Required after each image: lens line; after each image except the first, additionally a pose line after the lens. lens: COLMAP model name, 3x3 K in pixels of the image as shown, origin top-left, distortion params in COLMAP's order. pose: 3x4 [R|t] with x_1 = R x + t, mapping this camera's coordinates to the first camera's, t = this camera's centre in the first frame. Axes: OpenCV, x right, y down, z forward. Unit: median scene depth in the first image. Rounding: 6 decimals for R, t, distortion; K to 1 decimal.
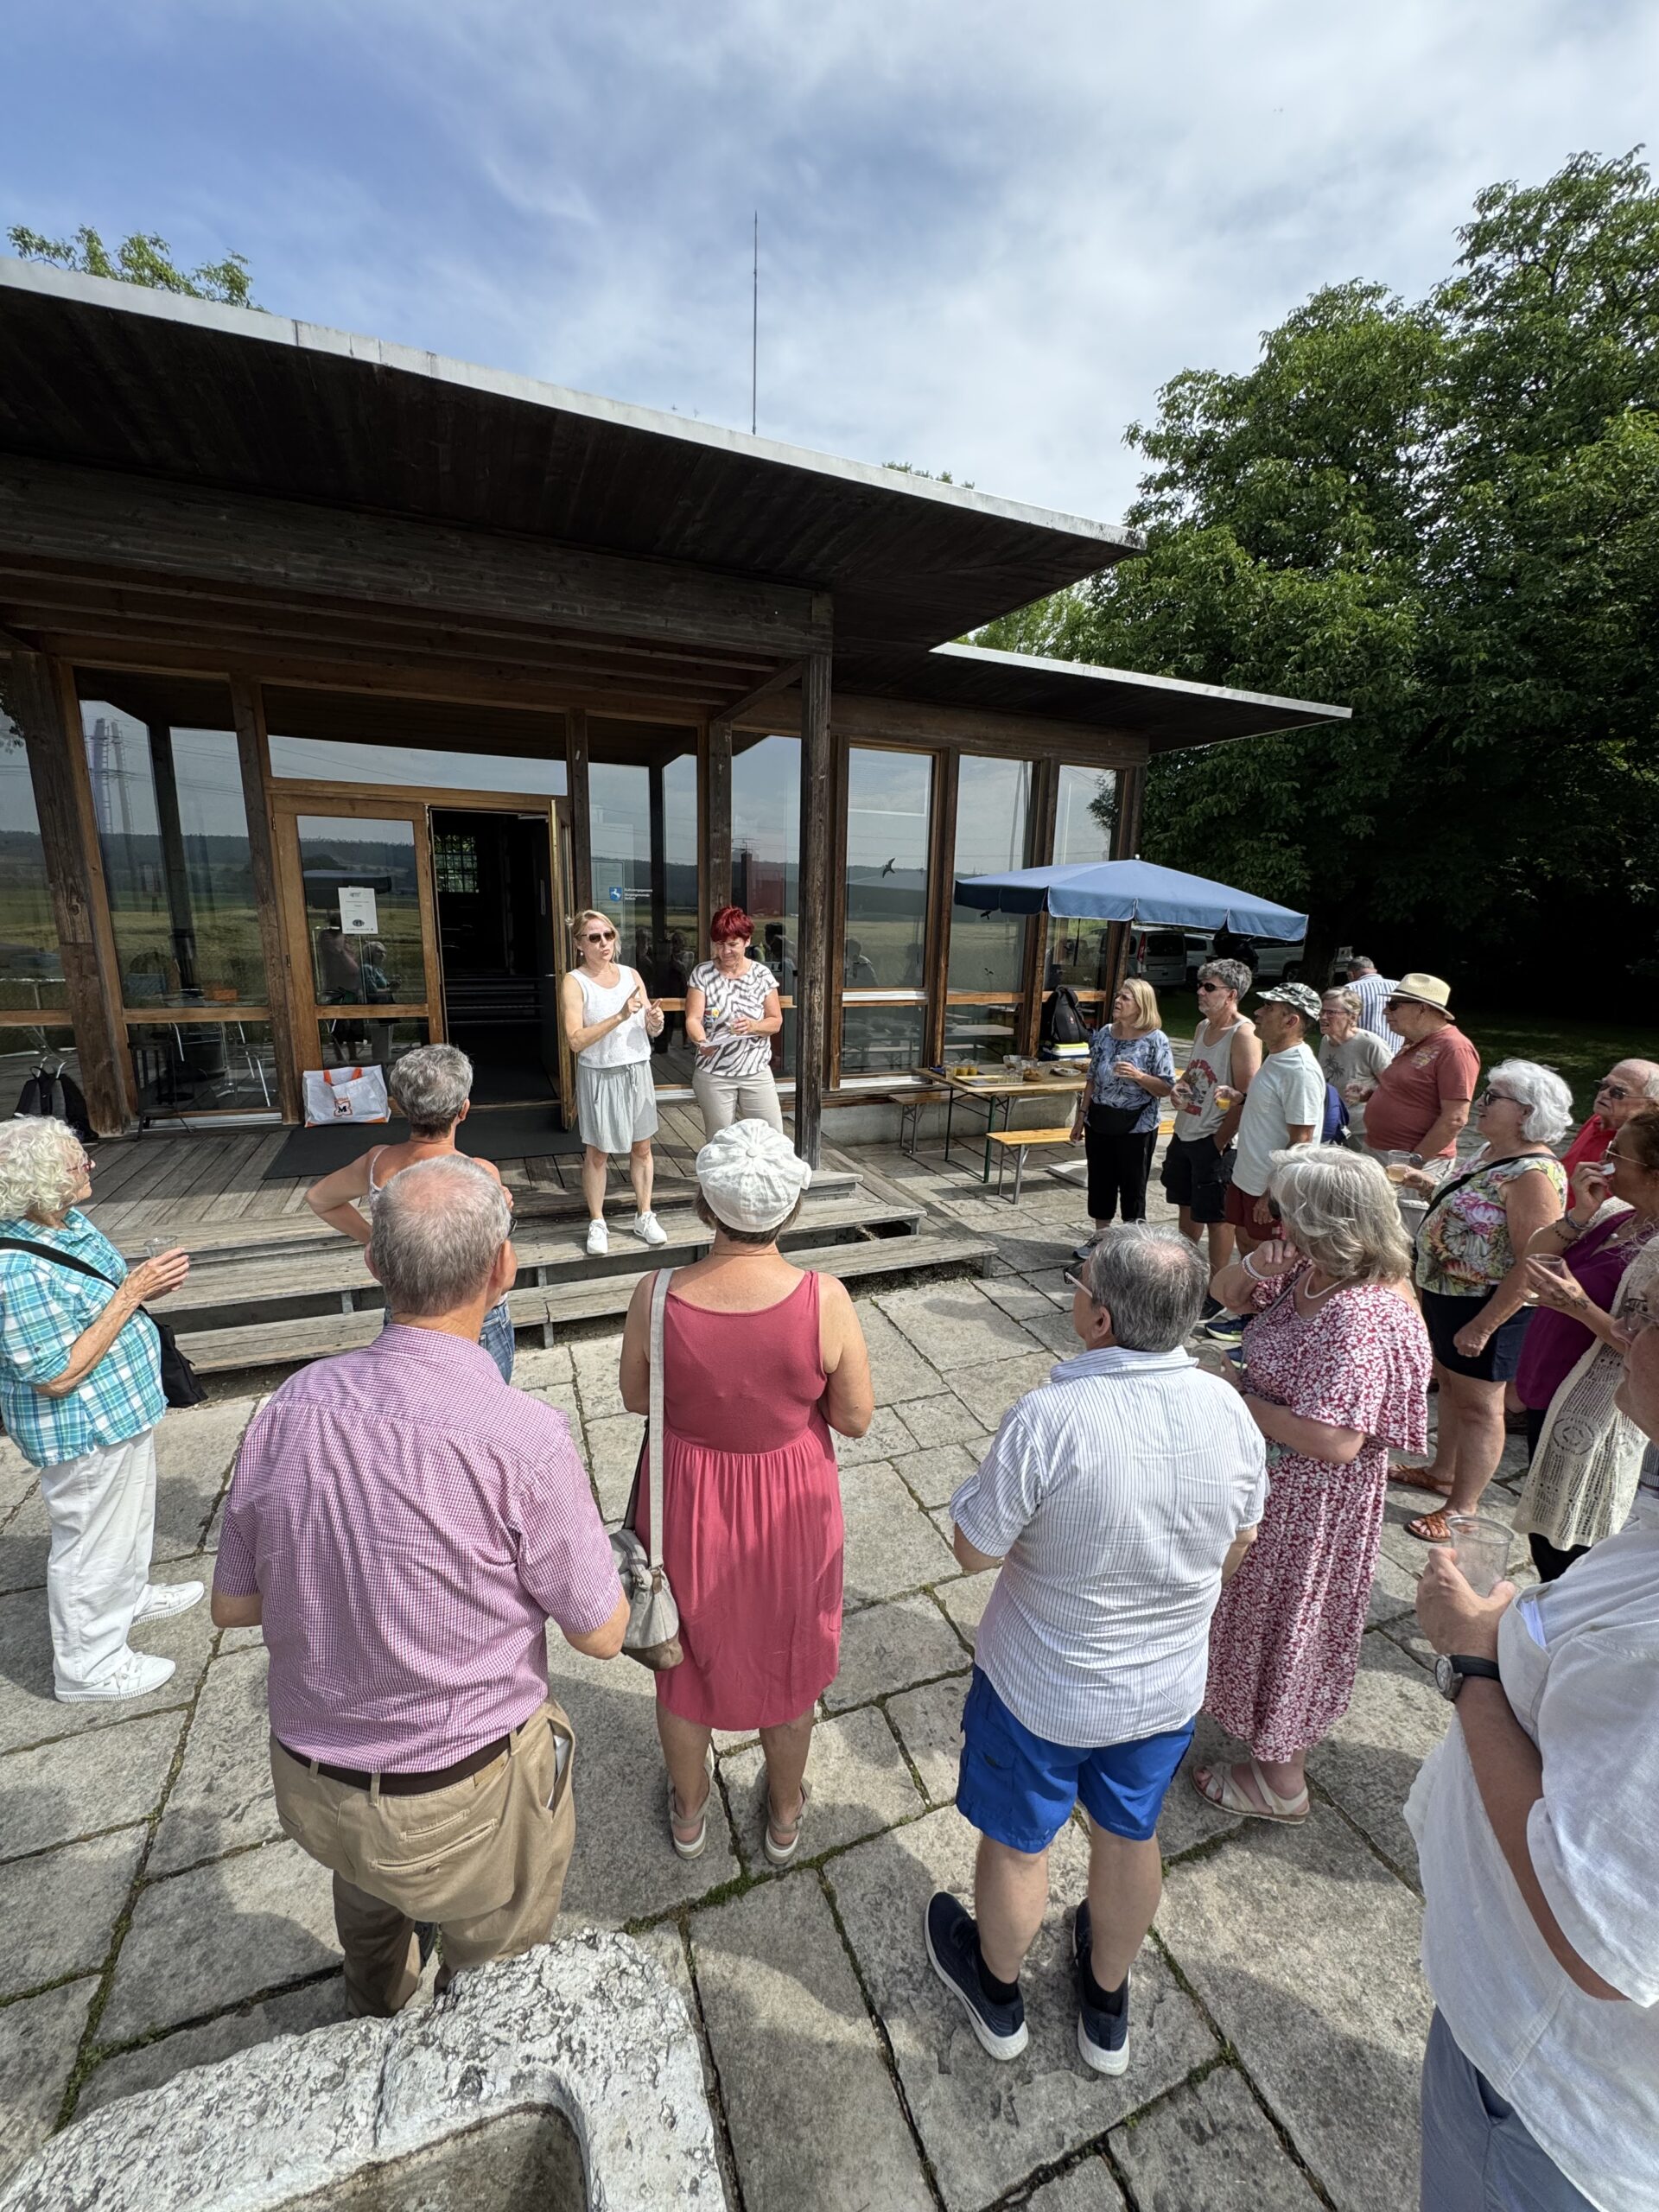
lens RADIAL K [[885.4, 0, 829.5], [0, 885.4, 1106.0], [0, 0, 1]] dist [-0.002216, -0.000090]
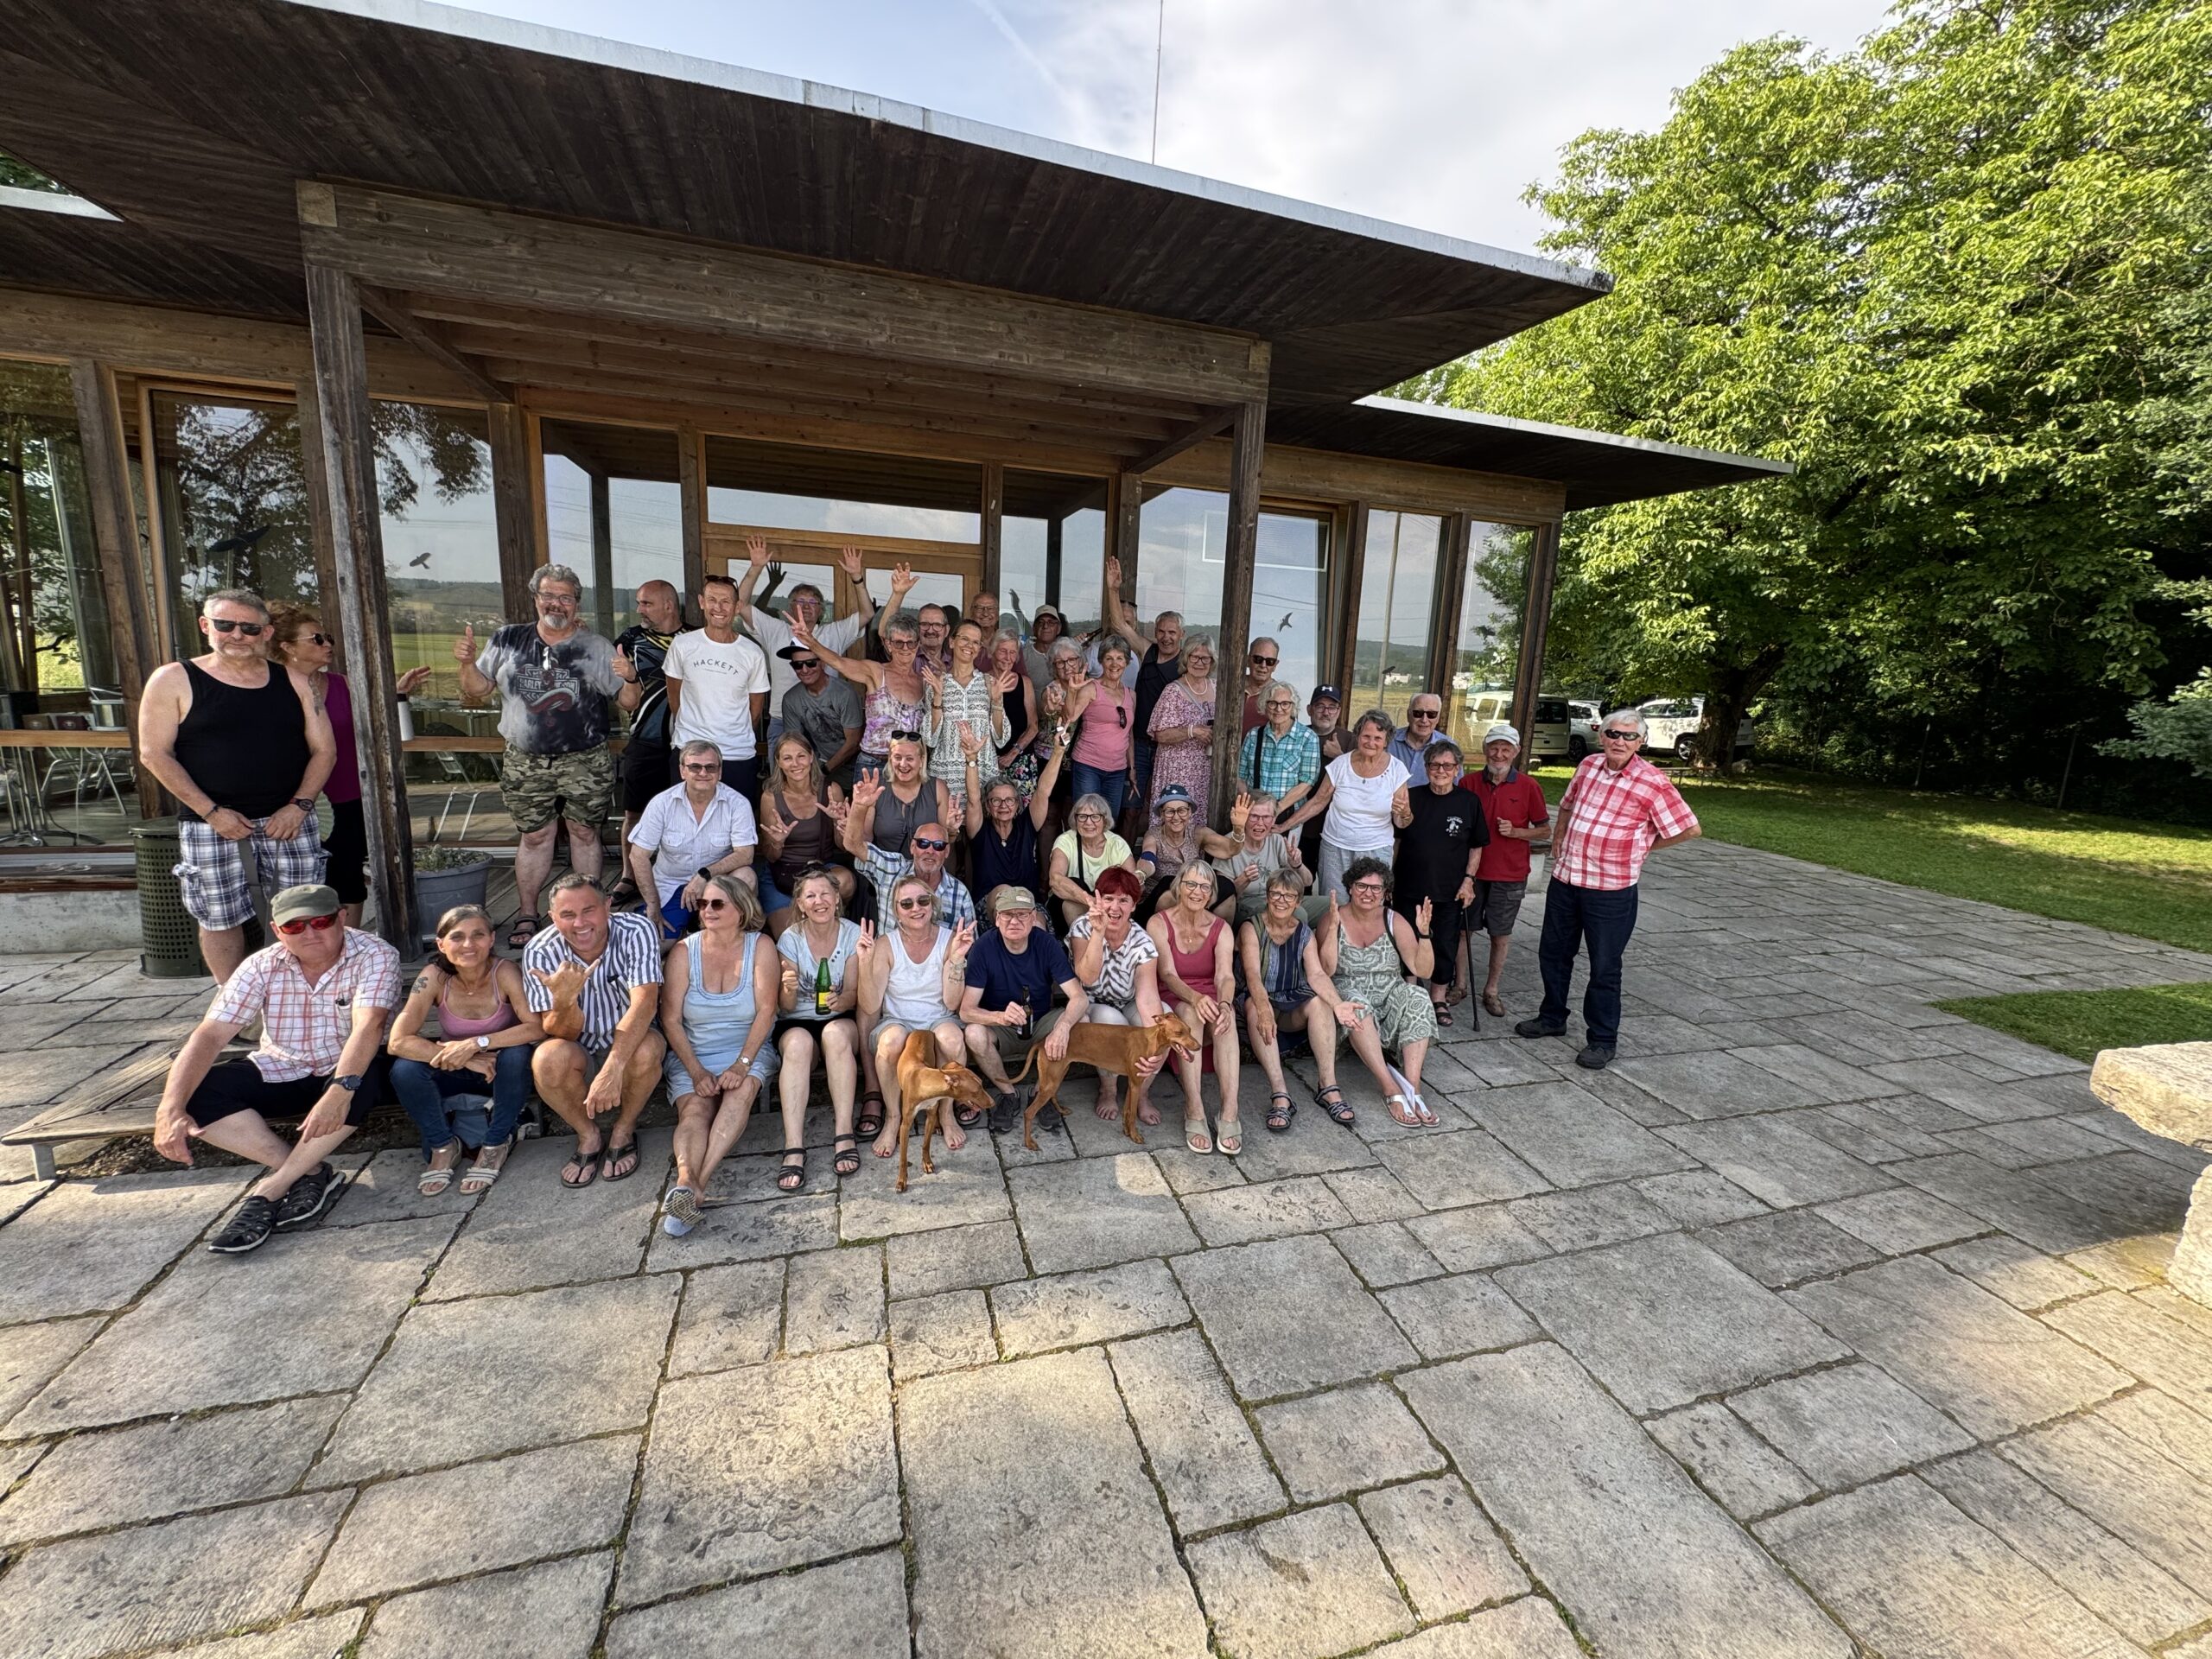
lens RADIAL K [[890.8, 0, 1099.9], [0, 890.8, 826.3], [0, 0, 1]] dist [-0.001329, -0.000170]
pose [[0.995320, 0.038793, -0.088508, -0.063881], [-0.042540, 0.998259, -0.040850, 0.010119], [0.086769, 0.044424, 0.995237, 0.010032]]
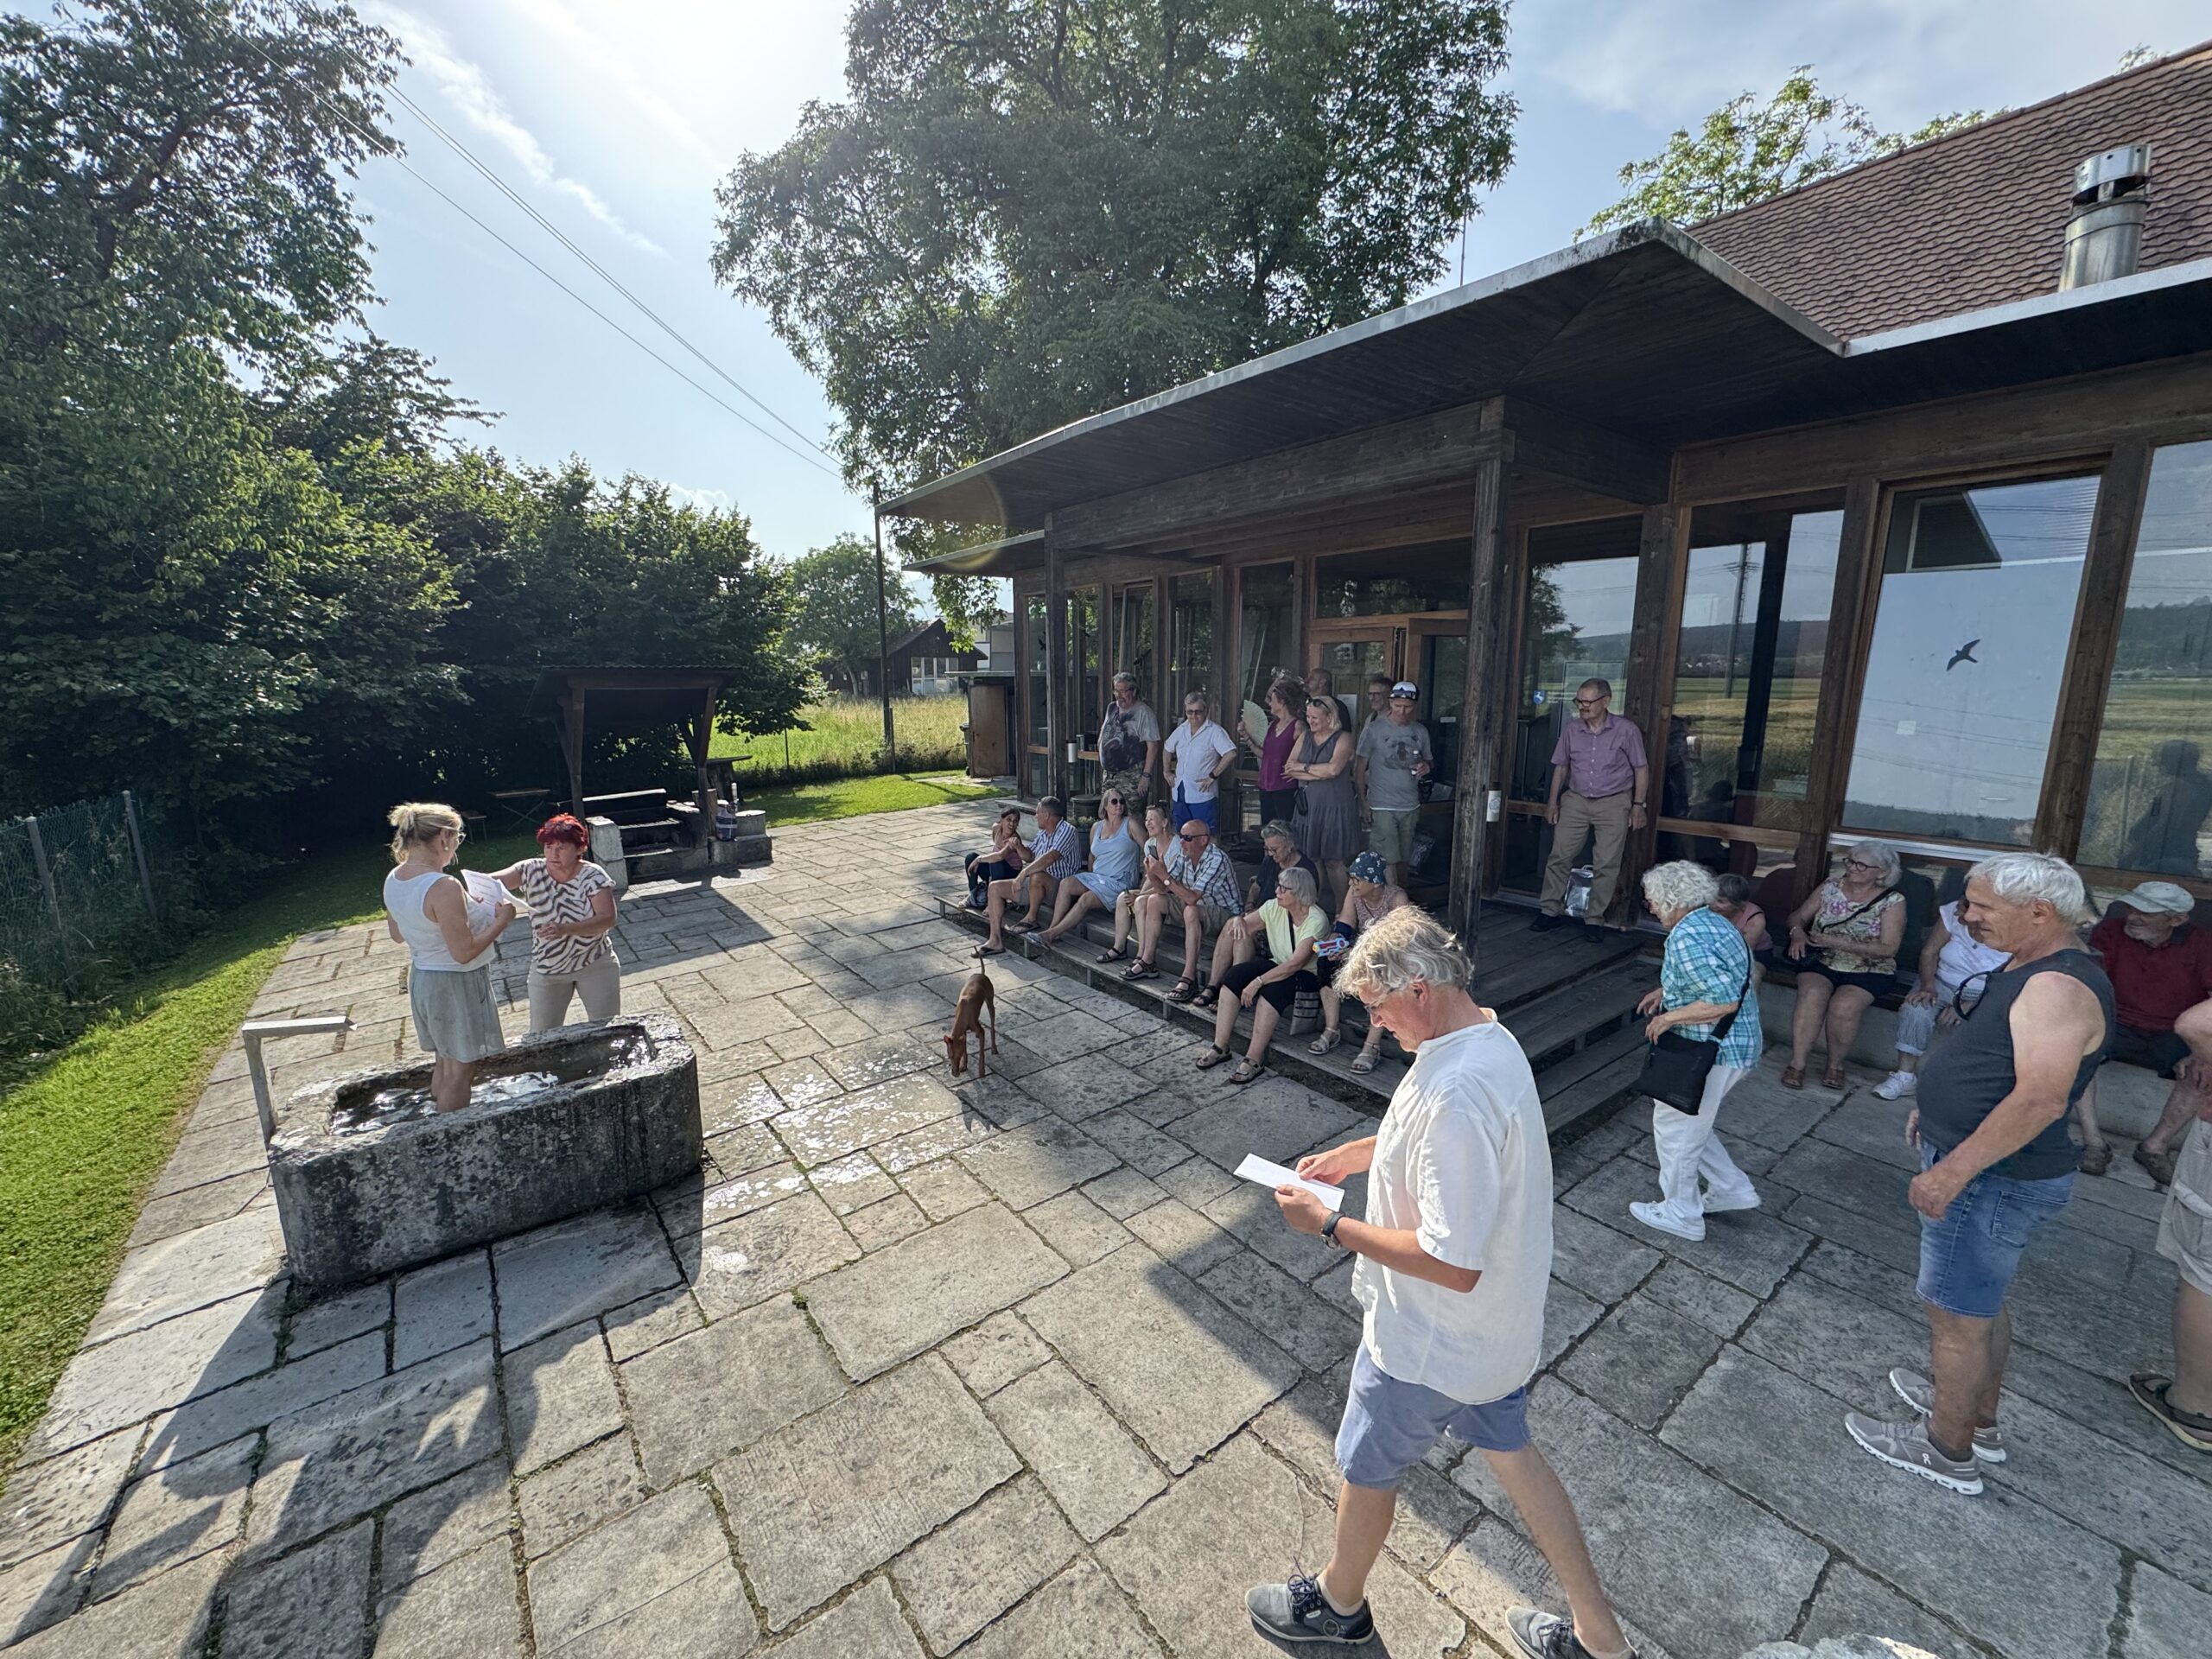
lens RADIAL K [[881.0, 0, 1106.0], [0, 881.0, 829.5], [0, 0, 1]] dist [-0.001148, -0.000232]
pose [[0.256245, 0.145090, -0.955661, 0.714069], [-0.204774, 0.974379, 0.093025, -0.100170], [0.944673, 0.171857, 0.279390, 0.335511]]
